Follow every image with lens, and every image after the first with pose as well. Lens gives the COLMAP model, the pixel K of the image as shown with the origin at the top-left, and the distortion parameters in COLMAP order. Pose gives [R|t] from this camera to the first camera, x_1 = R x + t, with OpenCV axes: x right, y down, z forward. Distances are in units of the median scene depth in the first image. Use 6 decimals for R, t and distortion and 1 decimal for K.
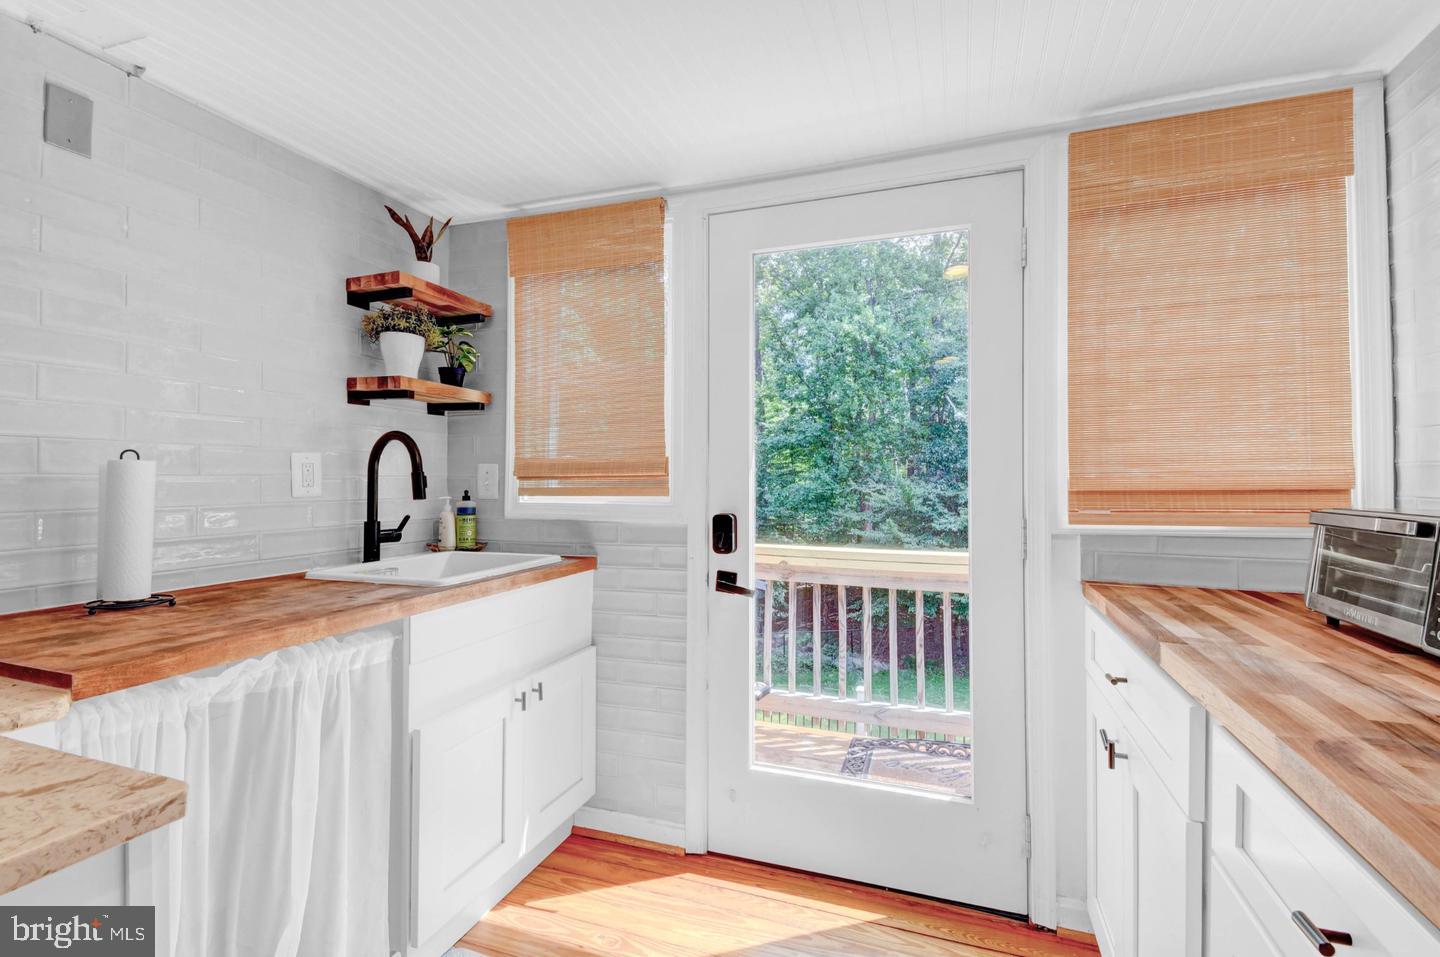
lens RADIAL K [[657.4, 0, 723.8], [0, 657.4, 472.3], [0, 0, 1]] dist [-0.002695, -0.000705]
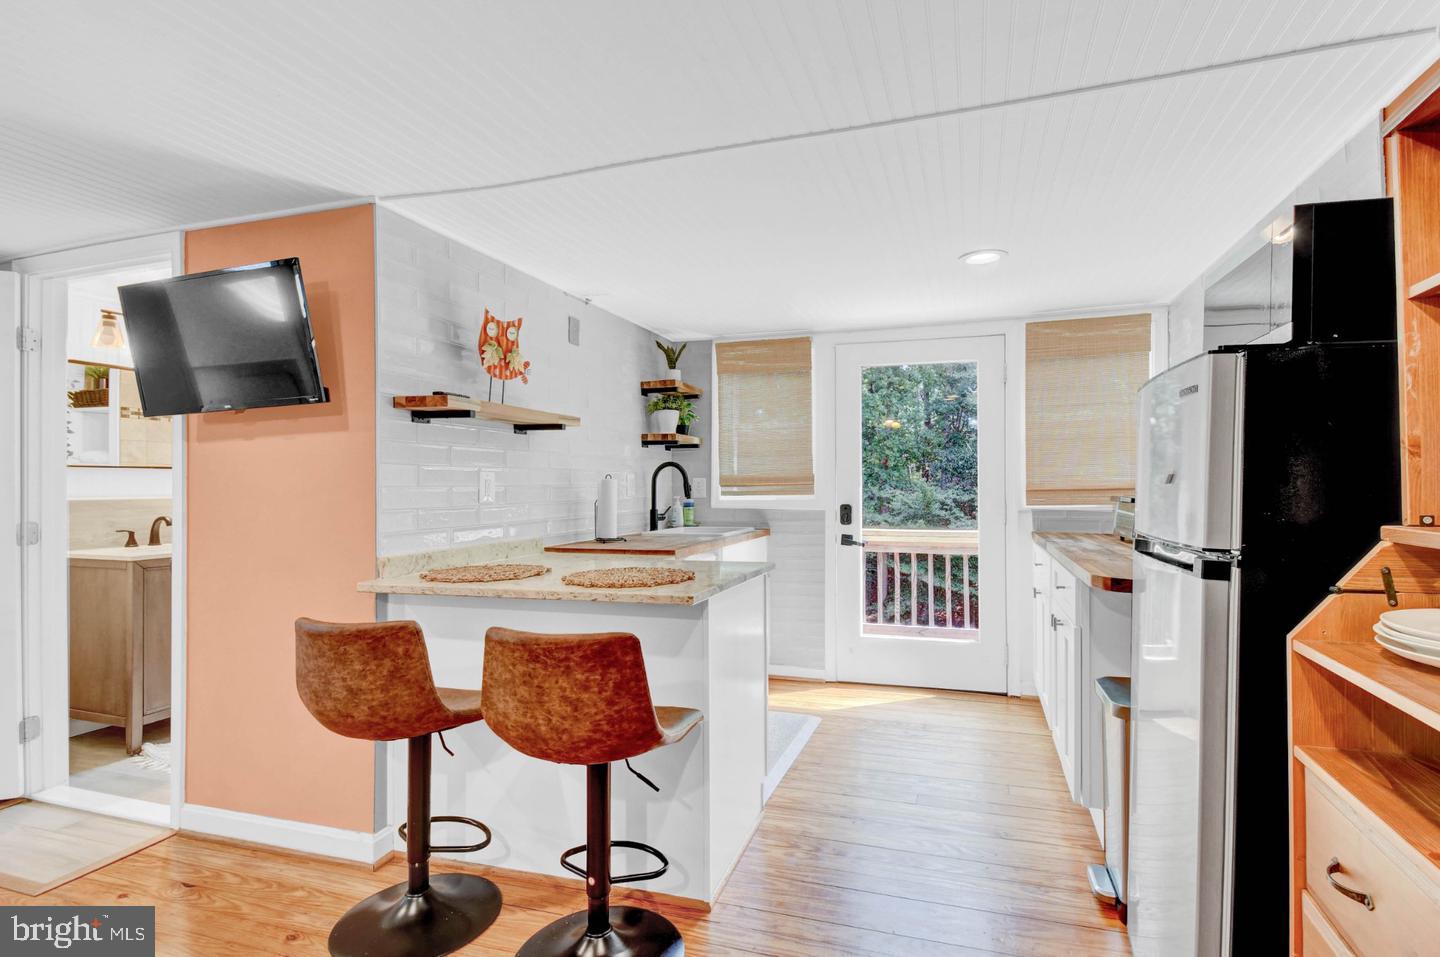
lens RADIAL K [[657.4, 0, 680.6], [0, 657.4, 489.5], [0, 0, 1]] dist [-0.002695, -0.000705]
pose [[0.997001, -0.006893, -0.077077, -0.307125], [0.007950, 0.999878, 0.013417, -0.007047], [0.076975, -0.013989, 0.996935, -0.869792]]
